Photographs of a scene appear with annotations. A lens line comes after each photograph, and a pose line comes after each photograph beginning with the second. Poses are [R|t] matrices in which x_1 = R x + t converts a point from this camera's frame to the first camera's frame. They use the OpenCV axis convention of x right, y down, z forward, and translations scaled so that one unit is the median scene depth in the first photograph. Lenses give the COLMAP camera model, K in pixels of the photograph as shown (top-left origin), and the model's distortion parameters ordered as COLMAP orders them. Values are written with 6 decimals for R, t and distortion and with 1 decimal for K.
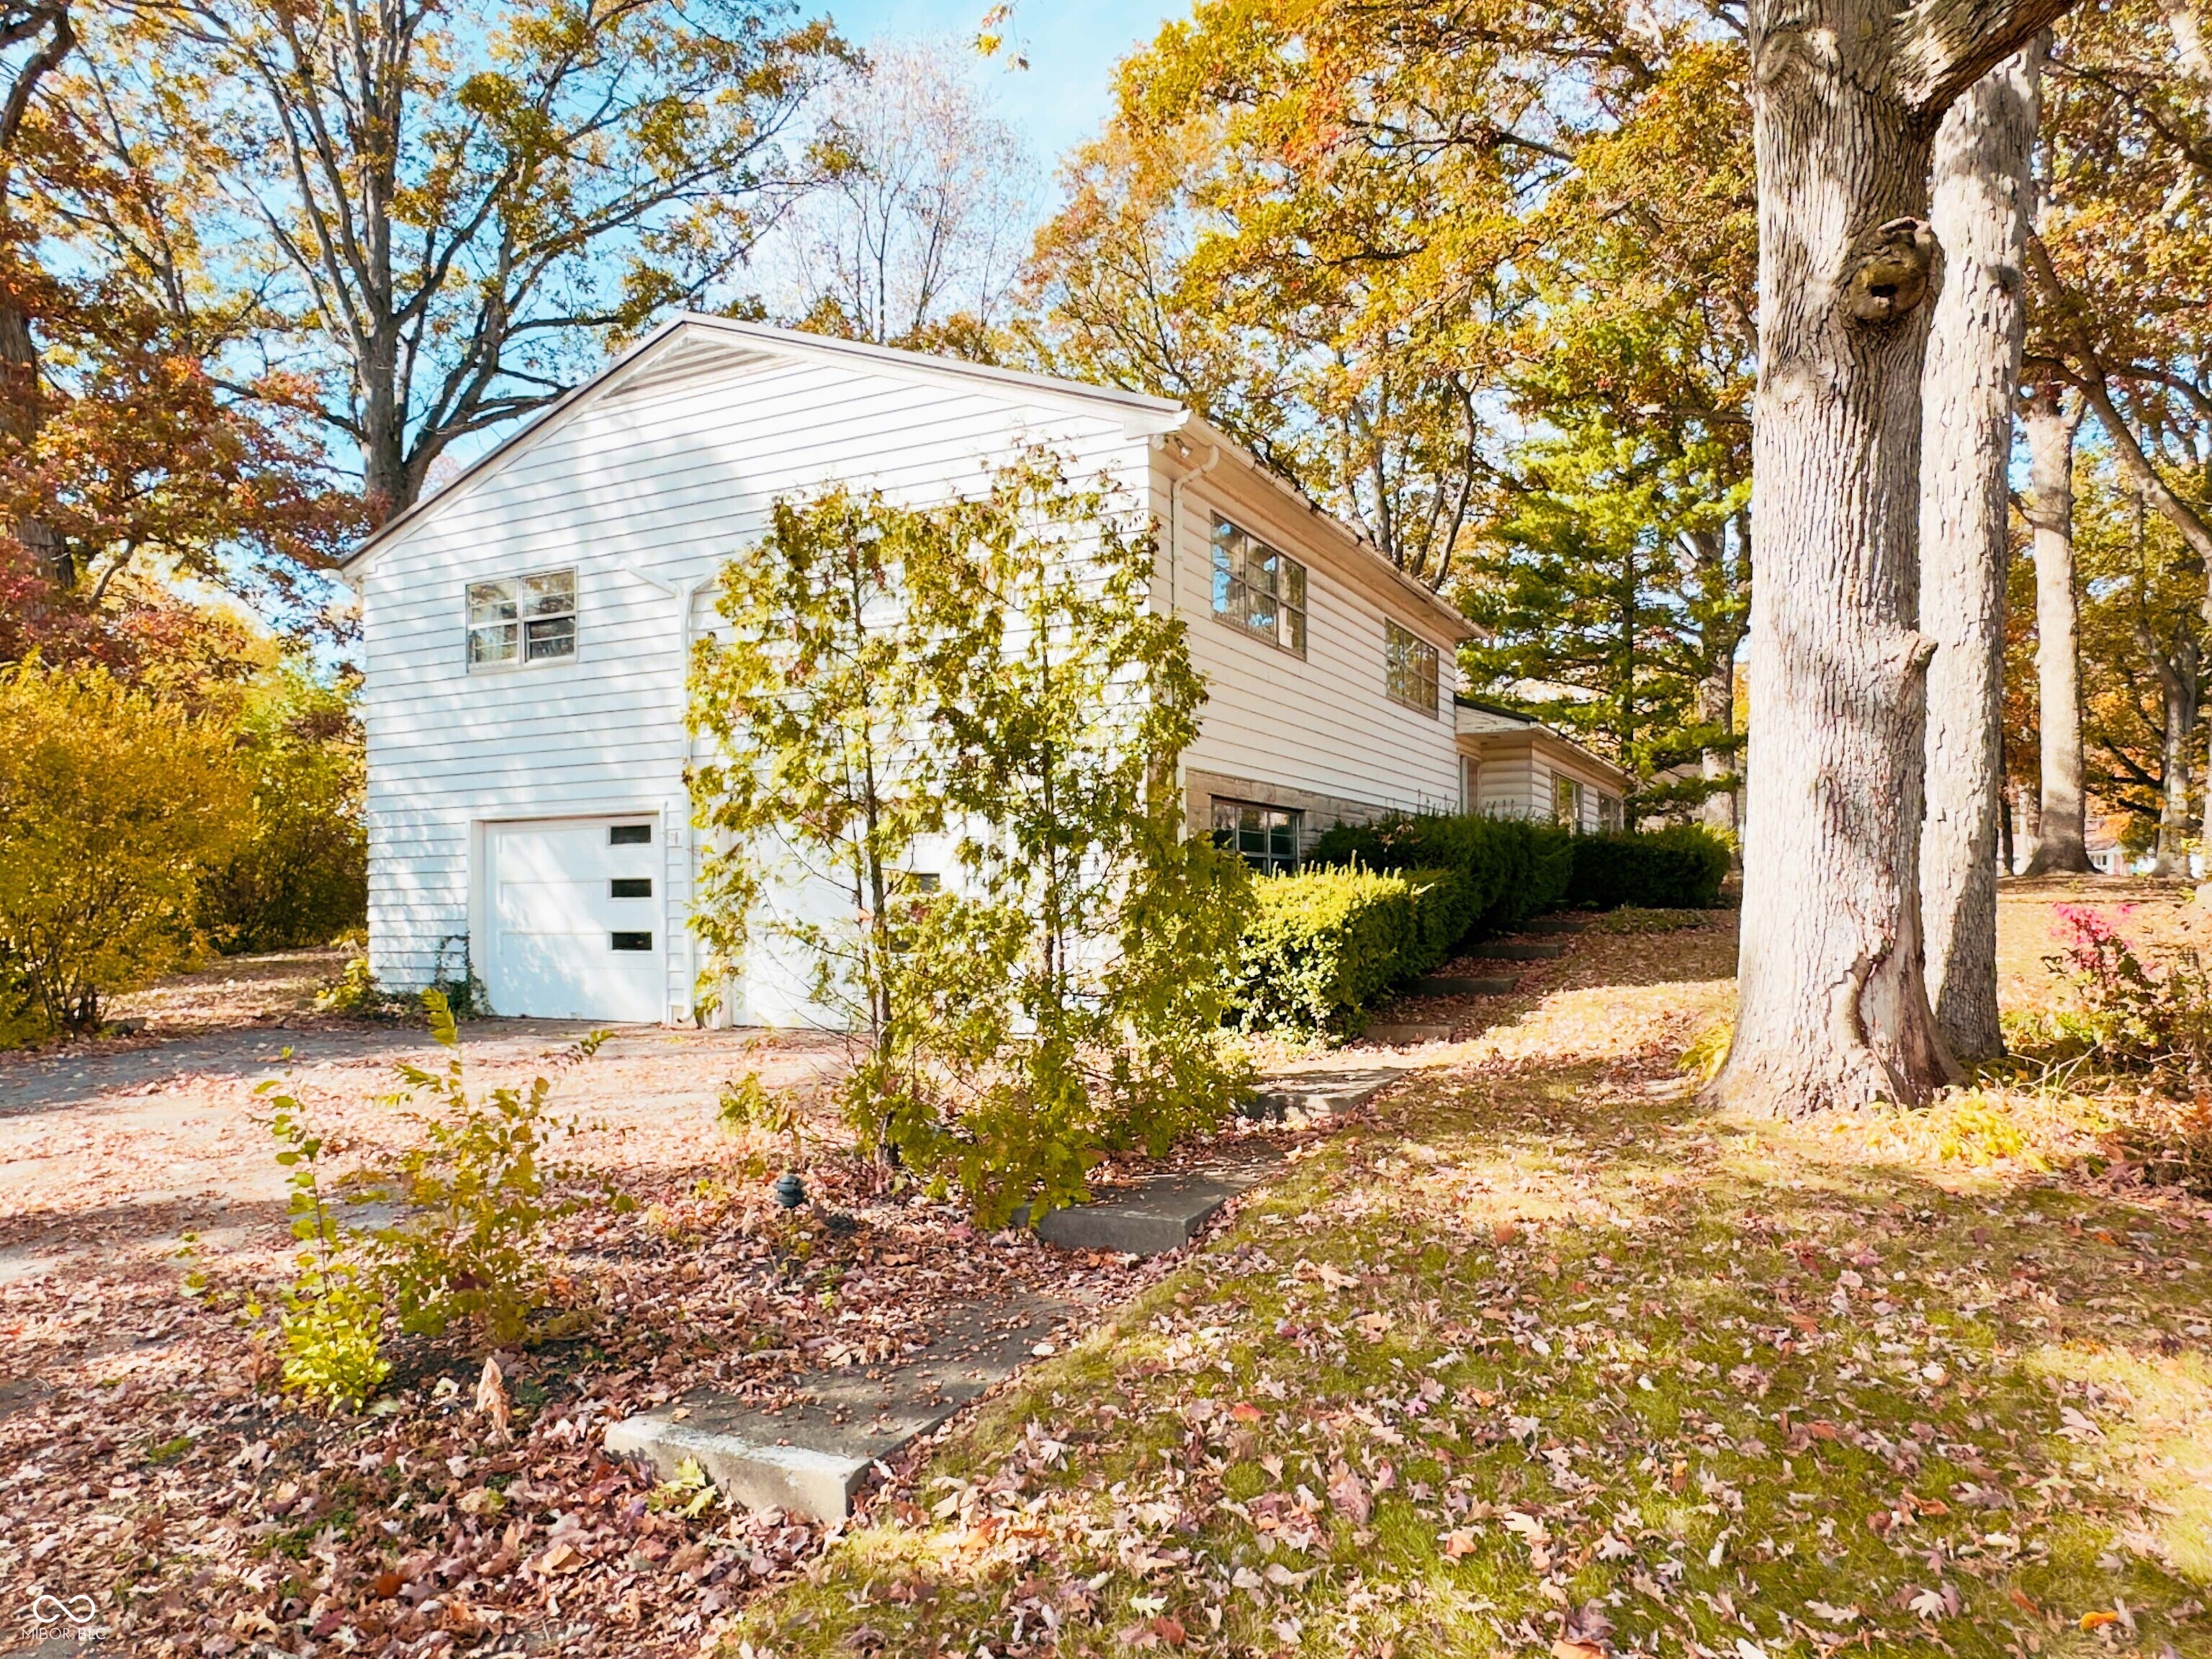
lens RADIAL K [[1450.2, 0, 1106.0], [0, 1450.2, 829.5], [0, 0, 1]] dist [-0.000934, 0.000010]
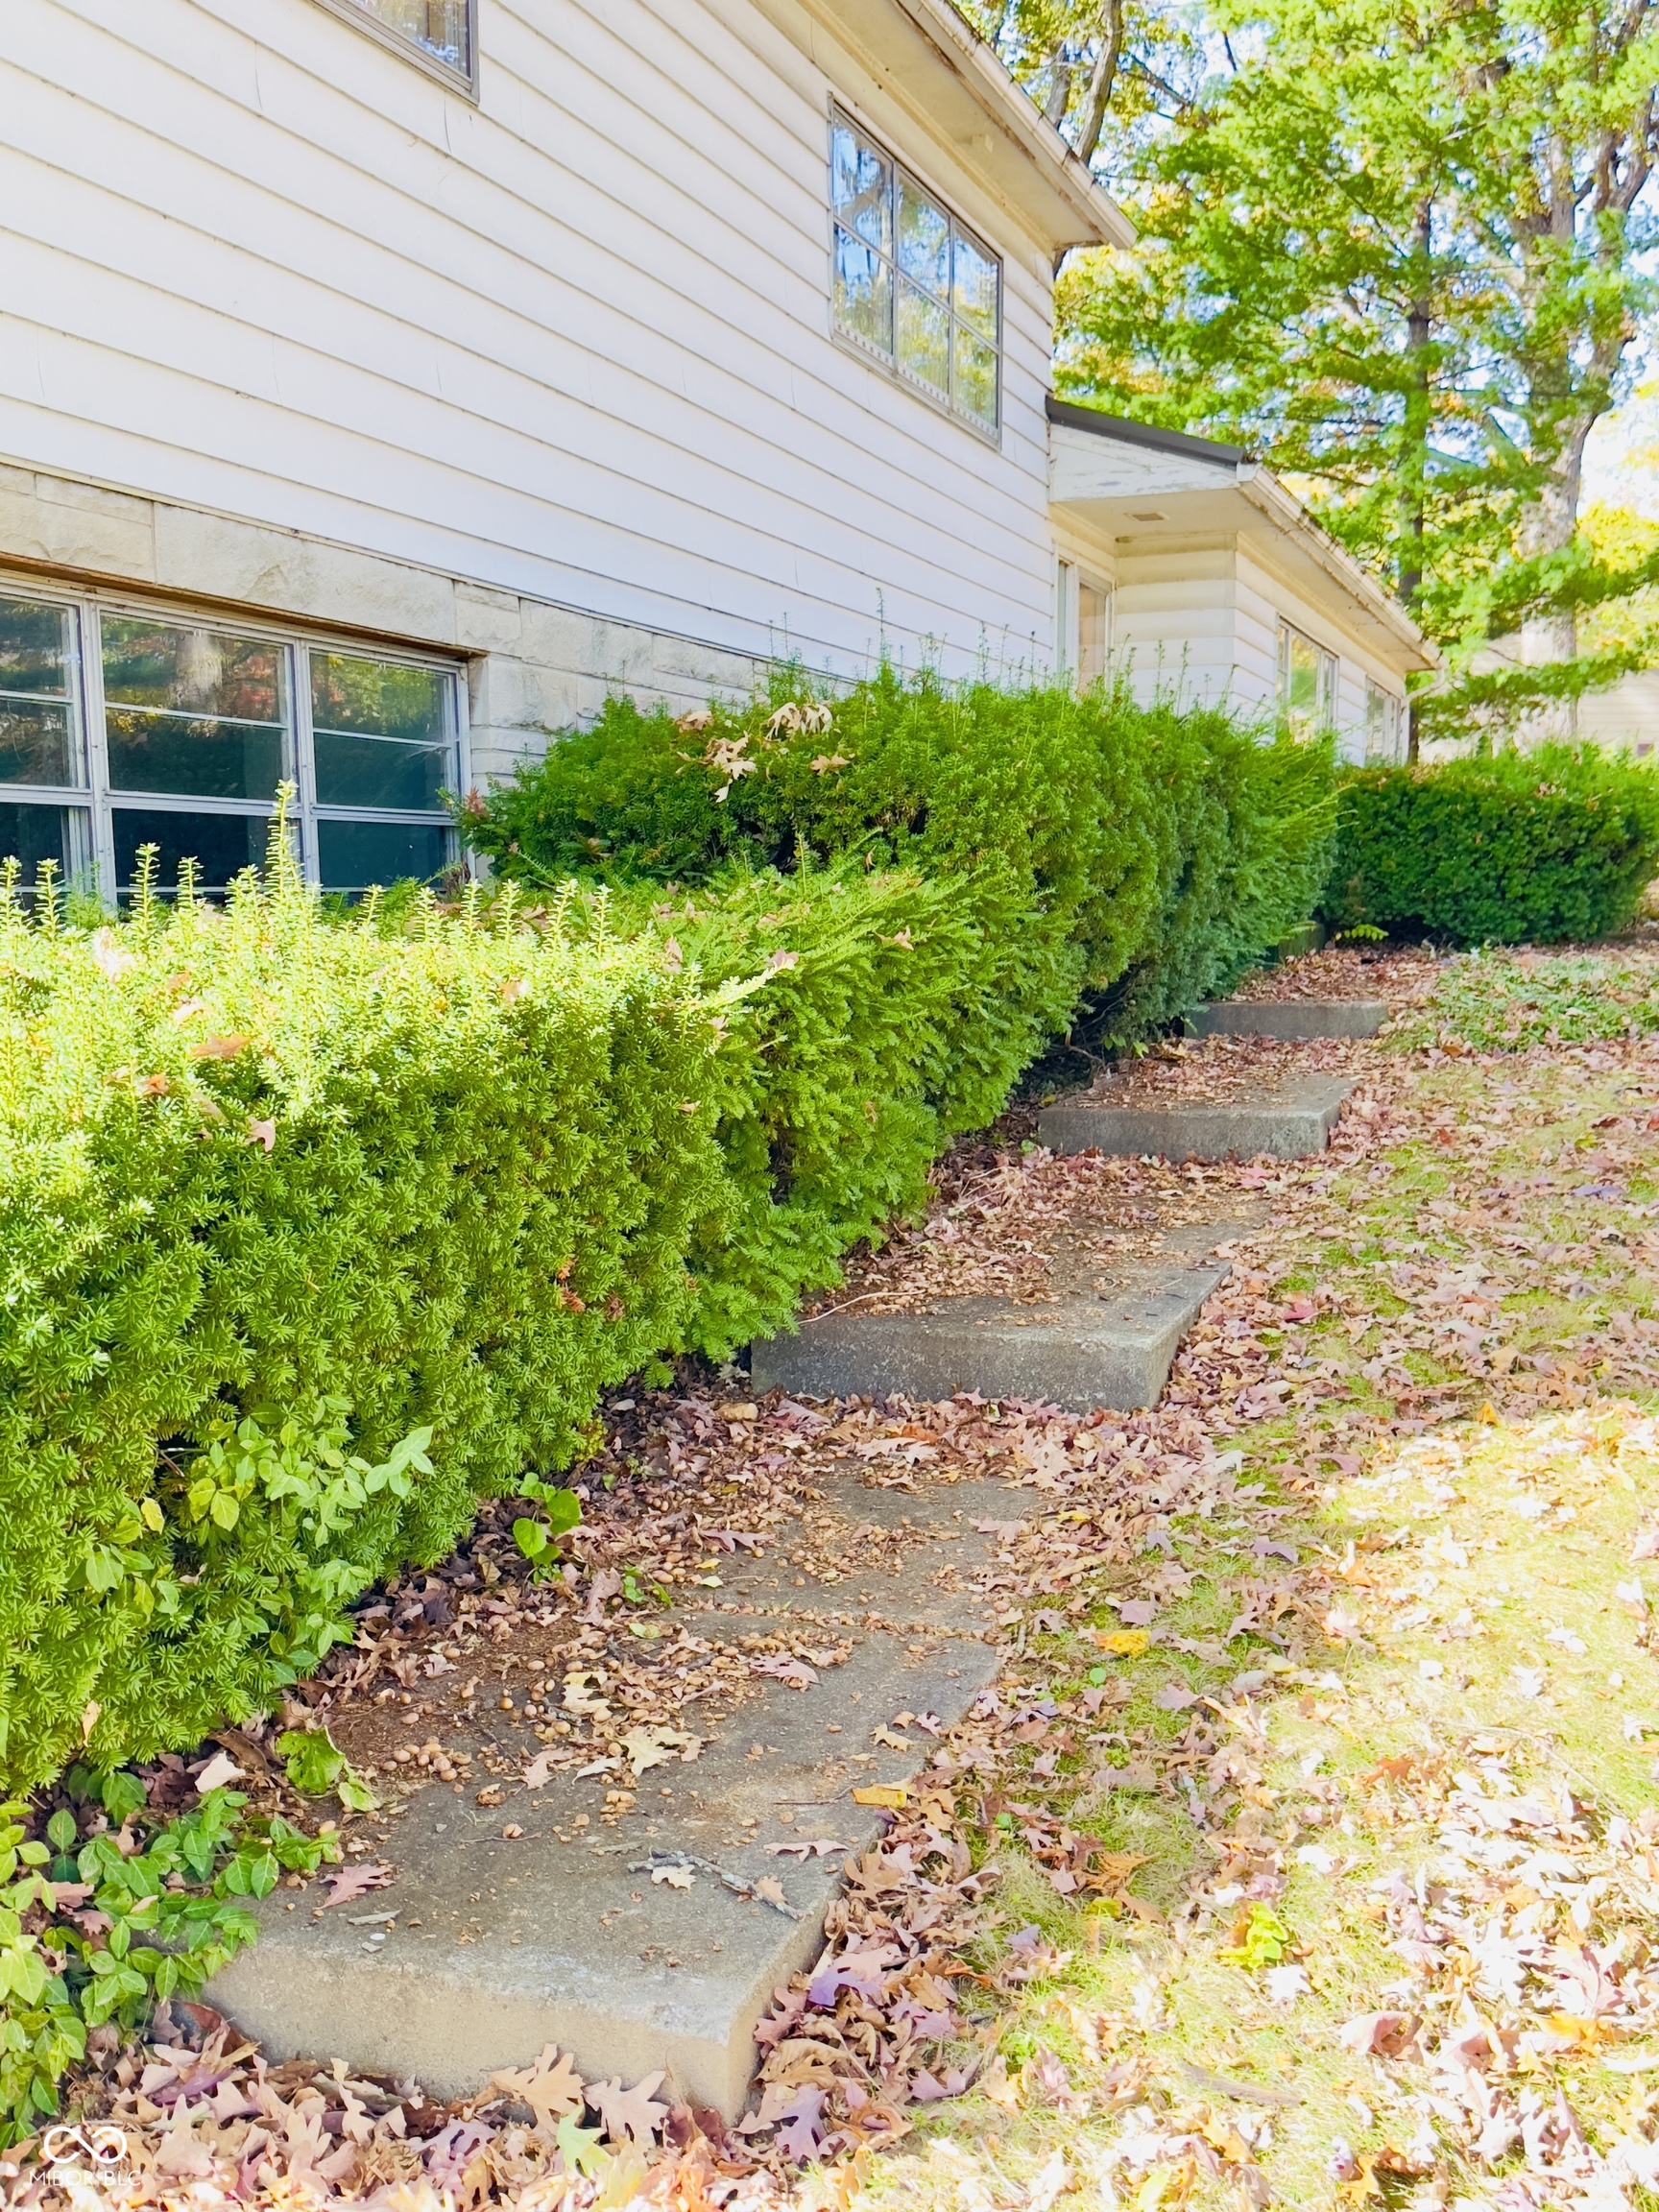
lens RADIAL K [[2195.2, 0, 829.5], [0, 2195.2, 1106.0], [0, 0, 1]] dist [0.001633, 0.000743]
pose [[0.993096, -0.010052, 0.116873, 0.171489], [-0.007551, 0.988778, 0.149201, 0.012083], [-0.117061, -0.149054, 0.981876, 0.612851]]
